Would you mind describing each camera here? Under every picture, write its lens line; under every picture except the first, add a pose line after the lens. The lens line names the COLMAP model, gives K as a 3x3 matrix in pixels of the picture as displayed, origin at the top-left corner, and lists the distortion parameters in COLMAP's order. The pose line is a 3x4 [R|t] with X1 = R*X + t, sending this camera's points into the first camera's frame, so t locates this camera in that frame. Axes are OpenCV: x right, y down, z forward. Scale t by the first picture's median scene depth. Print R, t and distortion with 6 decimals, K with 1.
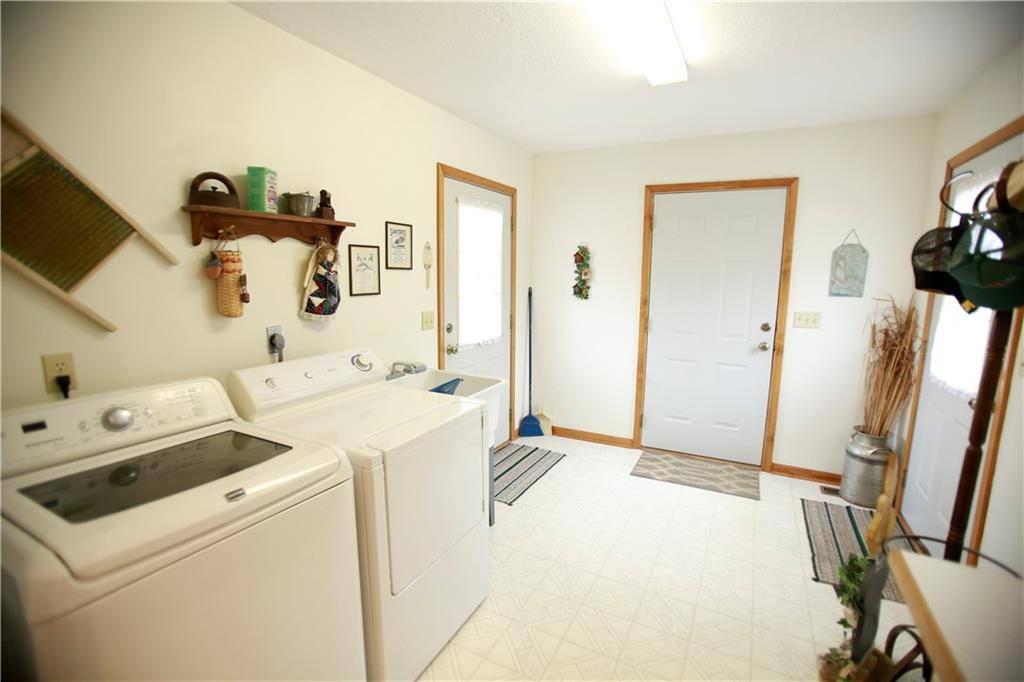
lens RADIAL K [[468.7, 0, 509.3], [0, 468.7, 343.9], [0, 0, 1]] dist [-0.010169, 0.000022]
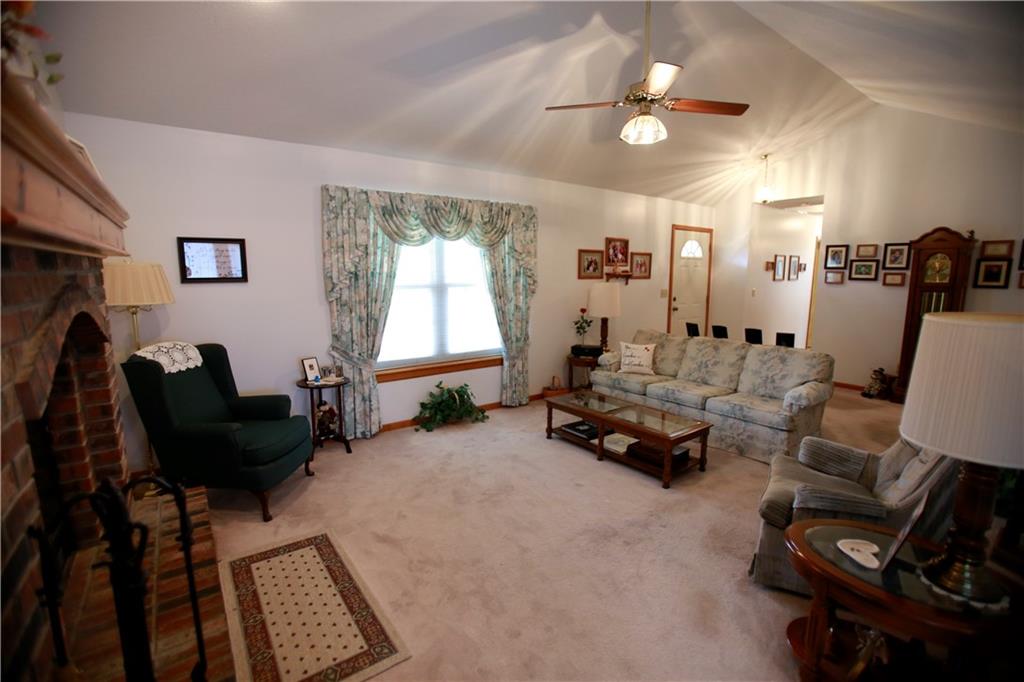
lens RADIAL K [[468.7, 0, 512.7], [0, 468.7, 343.0], [0, 0, 1]] dist [-0.010169, 0.000022]
pose [[0.891505, 0.051311, -0.450095, 0.171181], [-0.053407, 0.998540, 0.008049, 0.183137], [0.449851, 0.016862, 0.892944, -1.136705]]
